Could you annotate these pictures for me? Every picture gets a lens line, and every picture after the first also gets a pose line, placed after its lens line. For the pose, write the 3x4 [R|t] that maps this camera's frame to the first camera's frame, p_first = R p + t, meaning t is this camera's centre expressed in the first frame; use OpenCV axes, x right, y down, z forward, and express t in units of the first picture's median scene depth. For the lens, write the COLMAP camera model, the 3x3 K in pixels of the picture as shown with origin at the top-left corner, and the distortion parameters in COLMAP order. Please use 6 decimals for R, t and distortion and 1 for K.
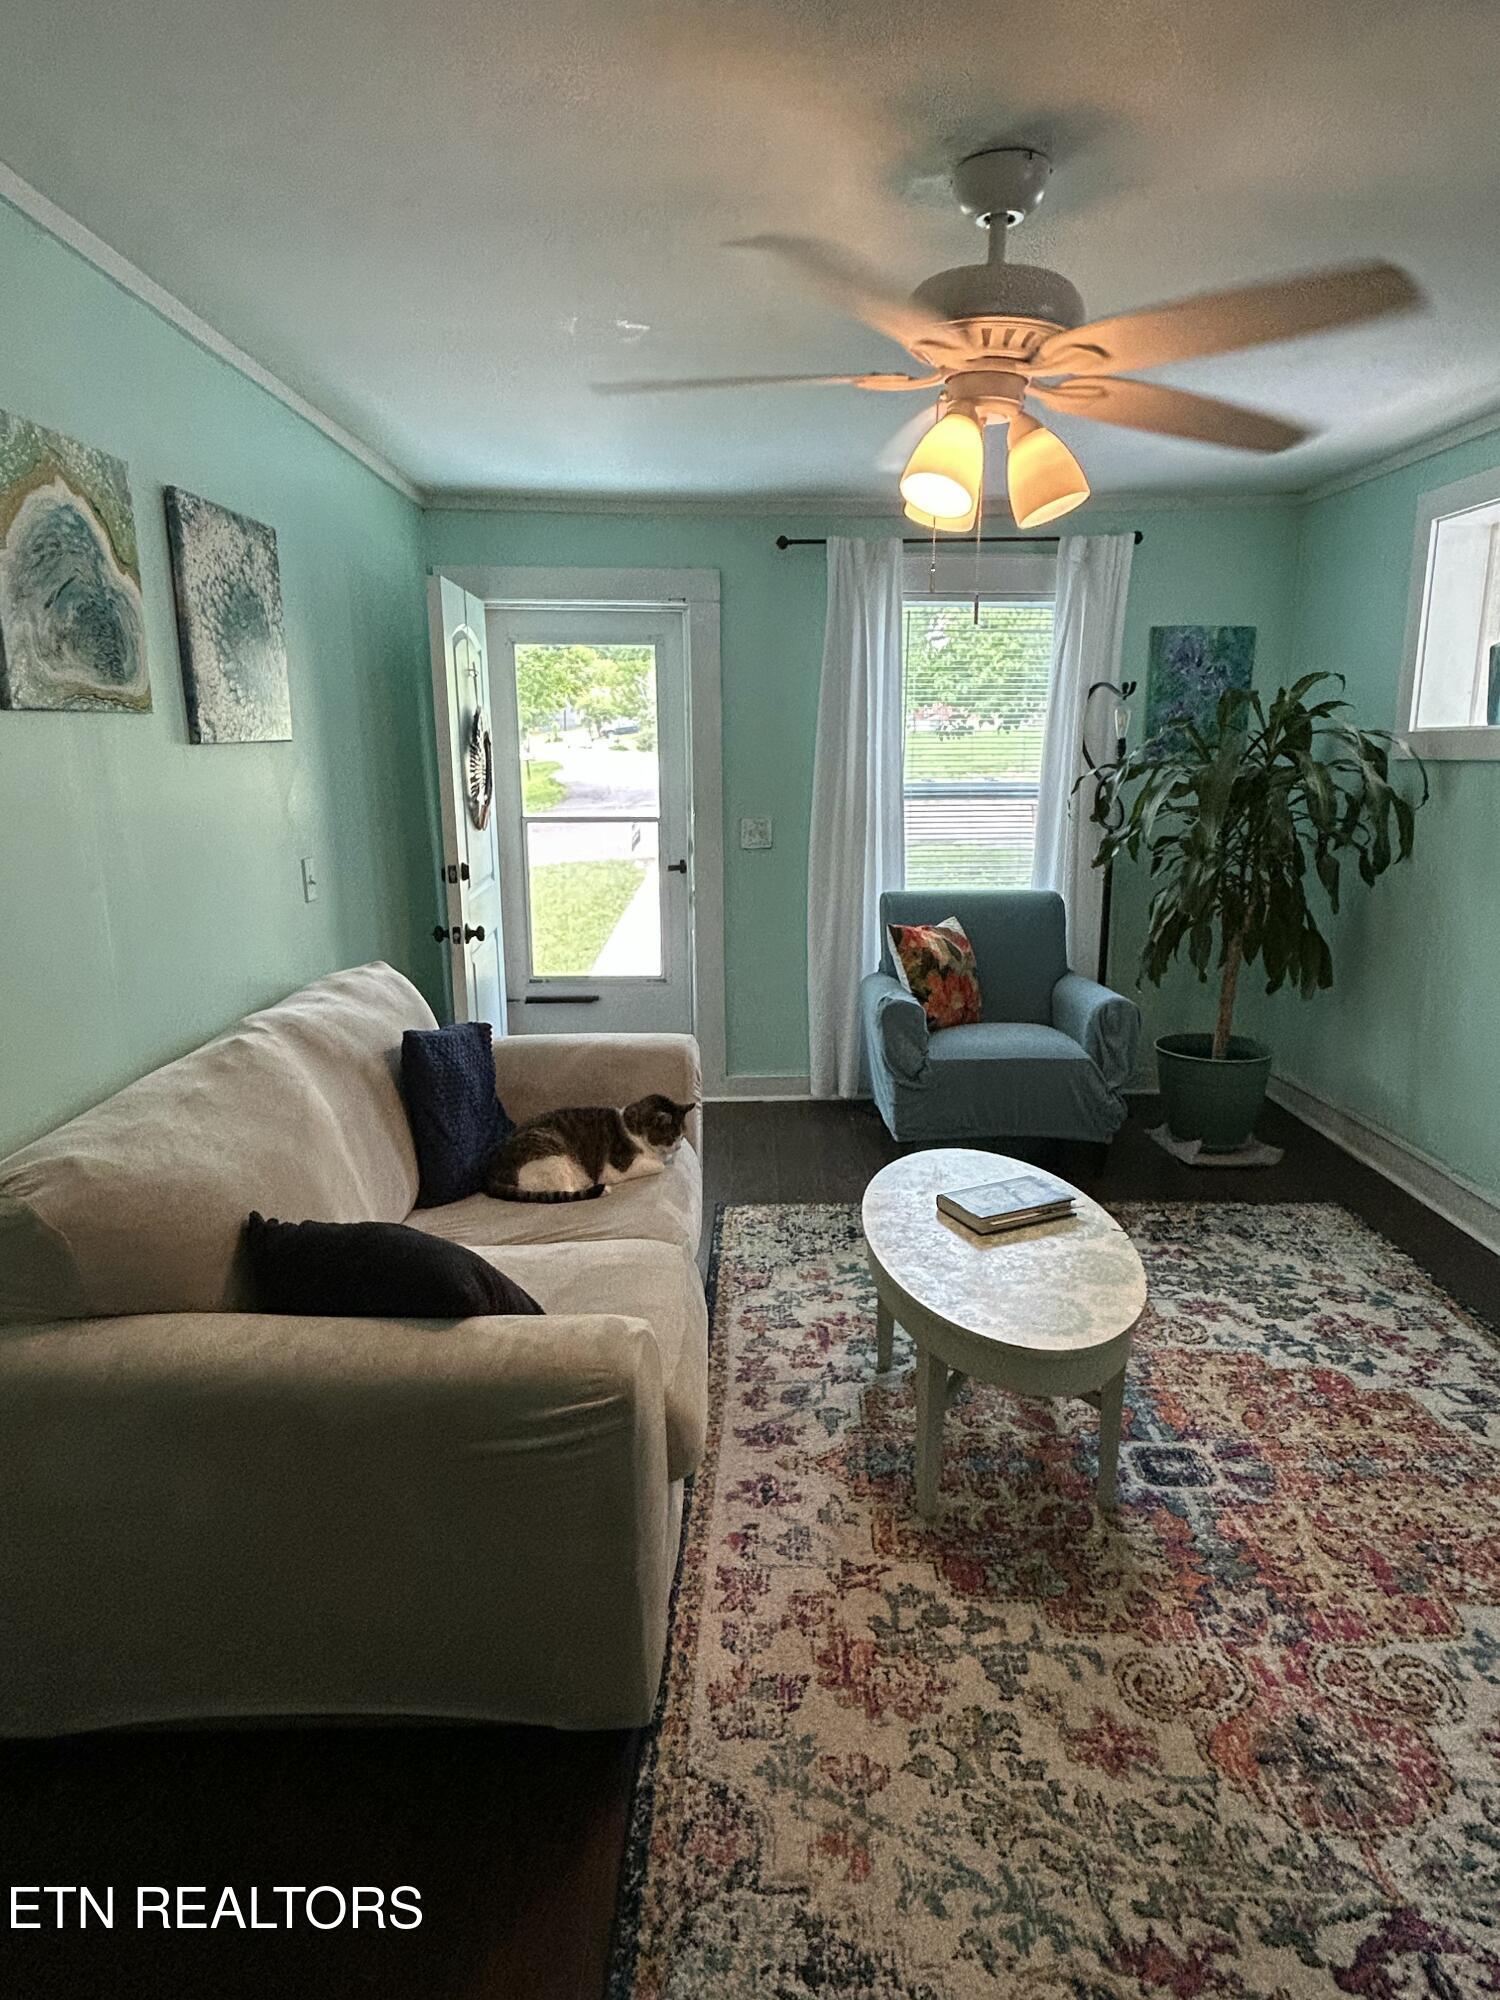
lens RADIAL K [[1161.5, 0, 762.1], [0, 1161.5, 996.6], [0, 0, 1]] dist [0.000495, 0.003830]
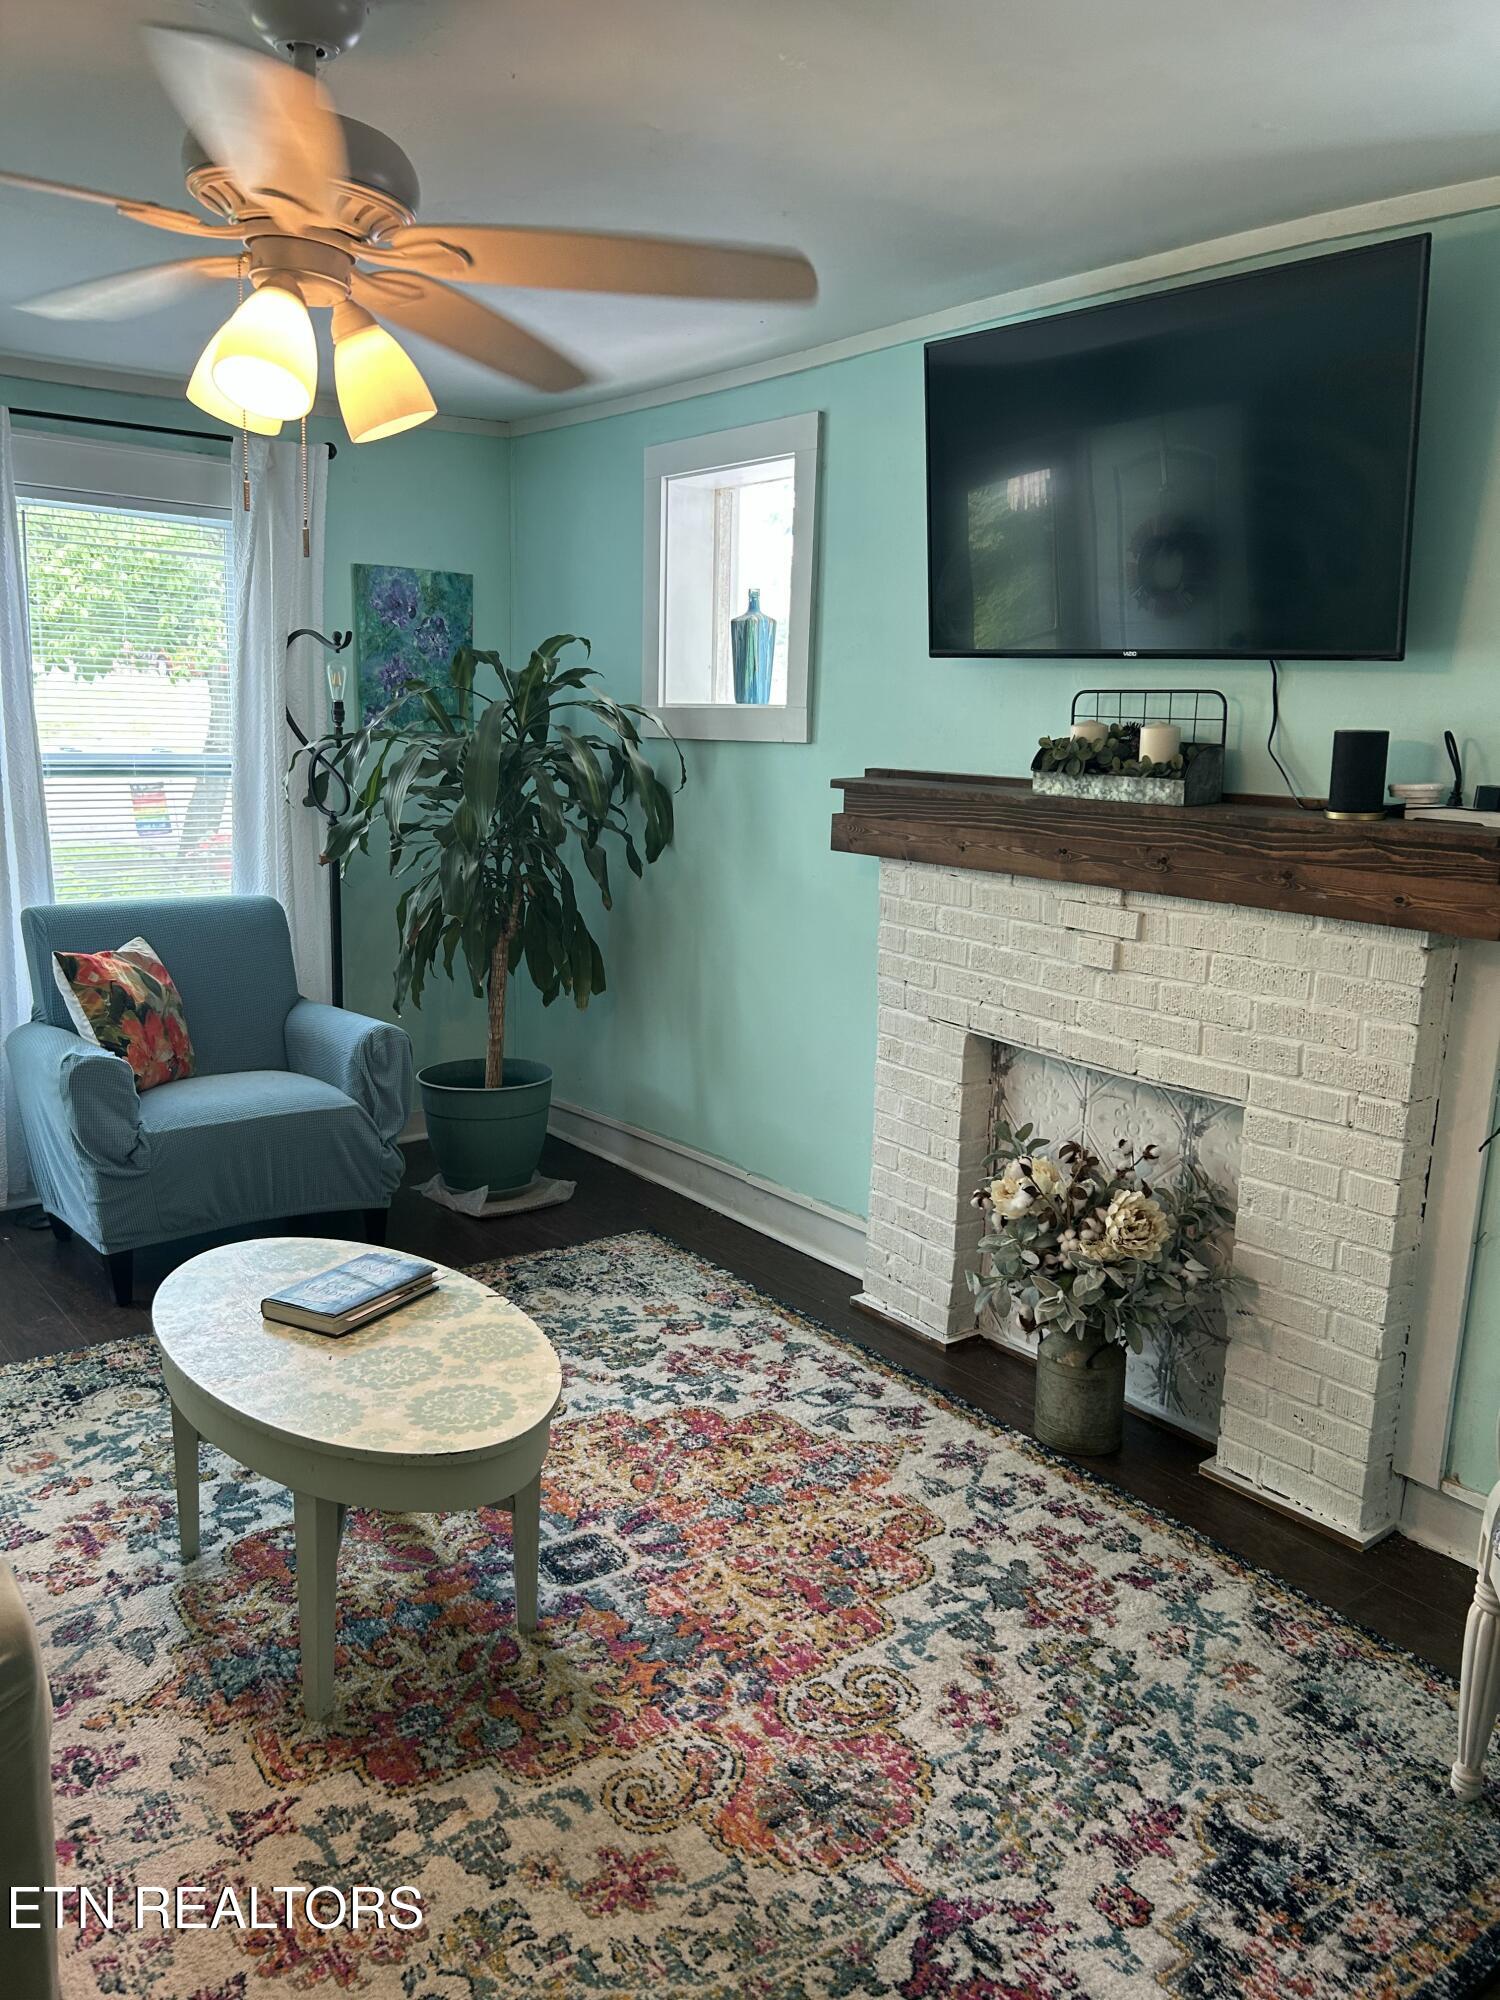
lens RADIAL K [[1511.0, 0, 750.0], [0, 1511.0, 1000.0], [0, 0, 1]] dist [0.043251, -0.053991]
pose [[0.804382, -0.084161, 0.588122, -0.142785], [0.097055, 0.995232, 0.009675, -0.001937], [-0.586132, 0.049298, 0.808714, 0.005102]]
